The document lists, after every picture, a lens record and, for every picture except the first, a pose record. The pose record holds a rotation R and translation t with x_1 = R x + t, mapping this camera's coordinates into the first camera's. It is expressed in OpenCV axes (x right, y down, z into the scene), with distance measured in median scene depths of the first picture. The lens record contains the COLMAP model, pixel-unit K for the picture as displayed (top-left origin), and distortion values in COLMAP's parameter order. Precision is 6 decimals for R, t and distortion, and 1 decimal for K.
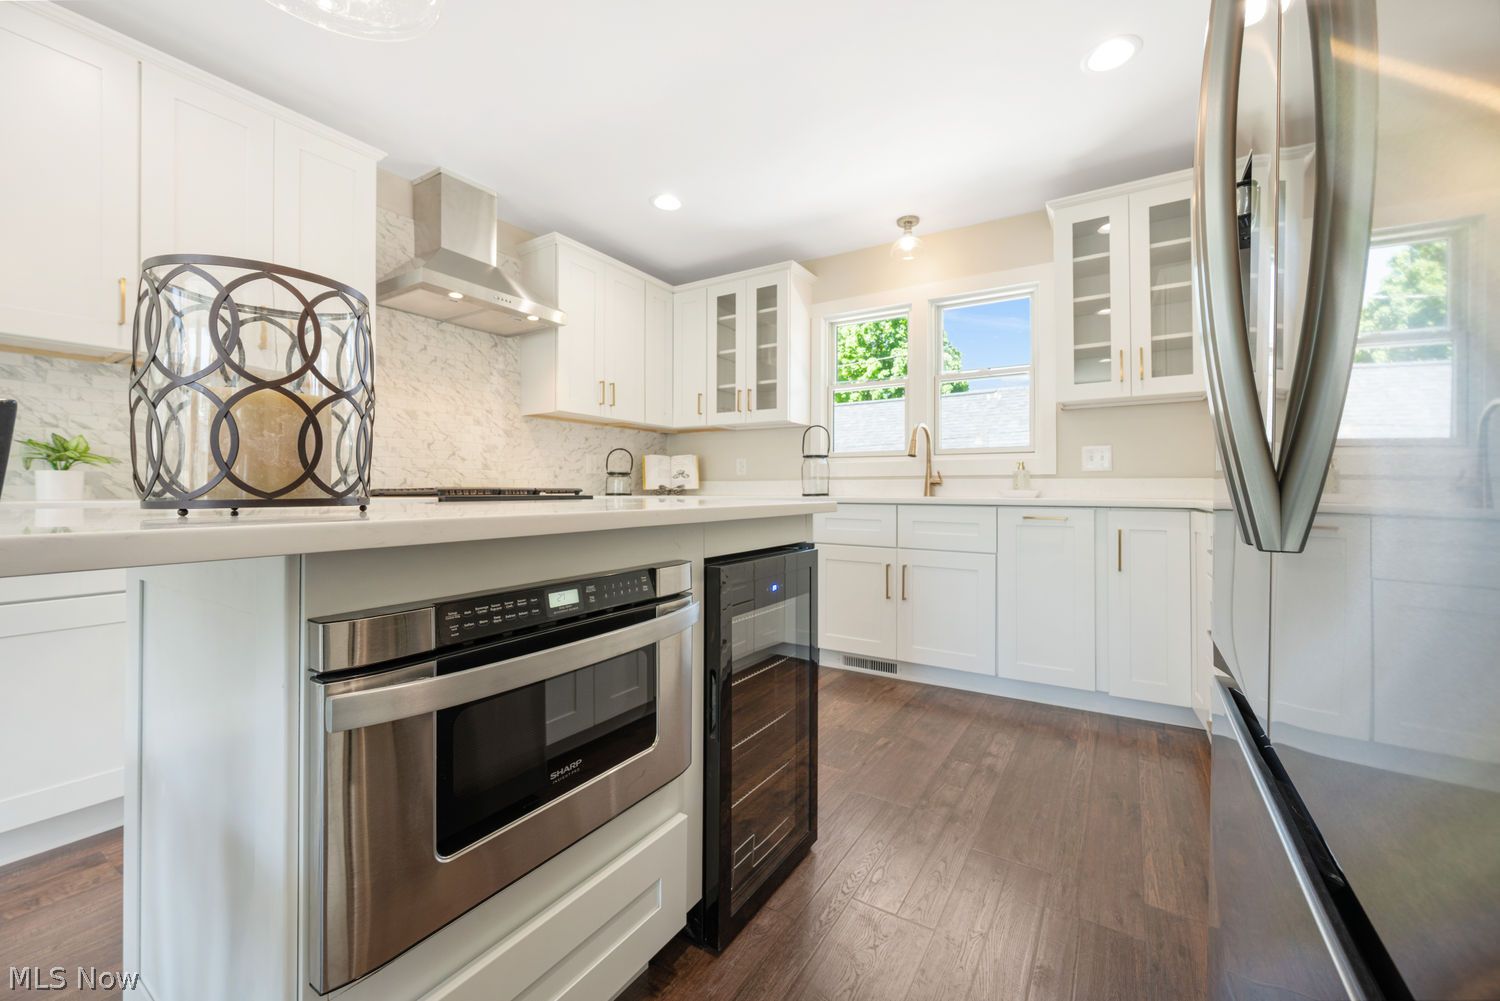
lens RADIAL K [[590.8, 0, 753.0], [0, 590.8, 475.2], [0, 0, 1]] dist [0.000543, -0.000094]
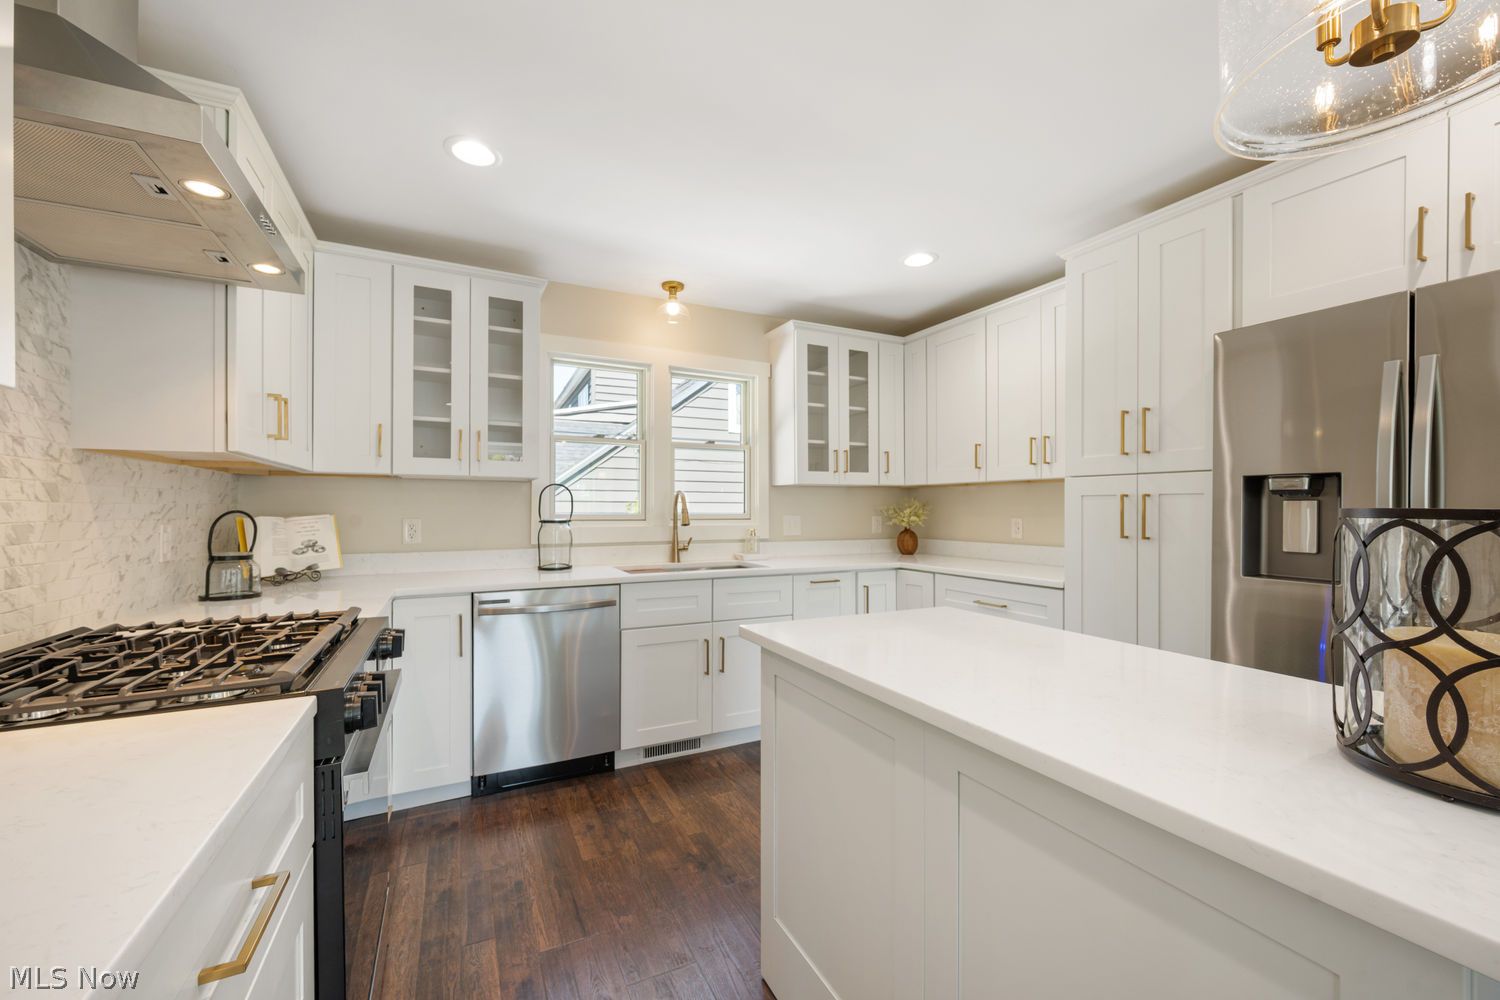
lens RADIAL K [[604.2, 0, 744.0], [0, 604.2, 483.3], [0, 0, 1]] dist [-0.000168, -0.000699]
pose [[0.520024, 0.029786, 0.853632, -0.507005], [-0.021714, 0.999530, -0.021649, -0.075692], [-0.853876, -0.007277, 0.520426, 0.350742]]
